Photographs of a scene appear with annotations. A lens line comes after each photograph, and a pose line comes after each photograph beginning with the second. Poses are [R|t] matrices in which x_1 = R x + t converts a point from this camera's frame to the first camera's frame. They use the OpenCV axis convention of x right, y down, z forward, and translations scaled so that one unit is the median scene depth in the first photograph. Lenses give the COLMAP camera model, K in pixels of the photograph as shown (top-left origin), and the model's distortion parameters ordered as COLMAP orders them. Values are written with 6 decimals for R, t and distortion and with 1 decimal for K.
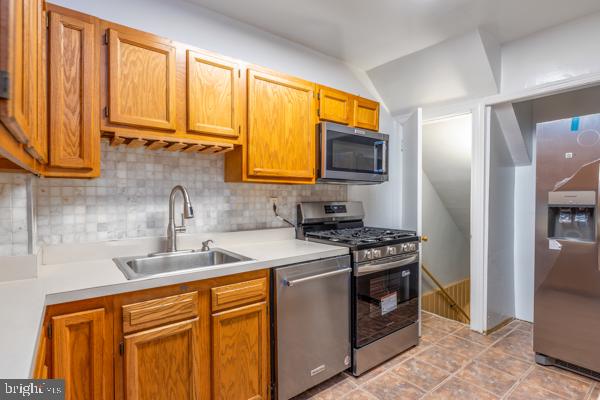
lens RADIAL K [[300.7, 0, 299.6], [0, 300.7, 202.2], [0, 0, 1]] dist [-0.000466, -0.000377]
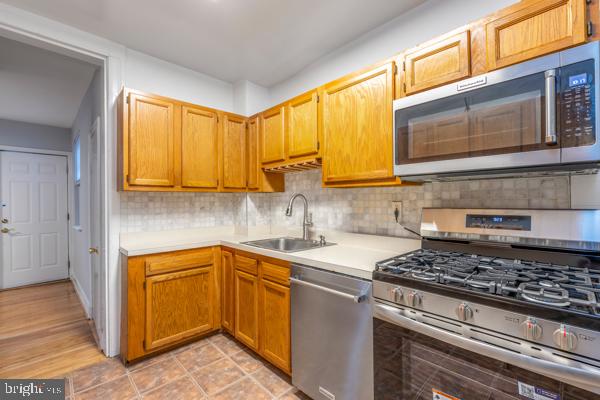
lens RADIAL K [[267.7, 0, 299.5], [0, 267.7, 198.9], [0, 0, 1]] dist [-0.000596, -0.000068]
pose [[0.094017, -0.010723, -0.995513, 0.727592], [-0.011215, 0.999867, -0.011829, -0.012407], [0.995507, 0.012277, 0.093884, 0.708867]]
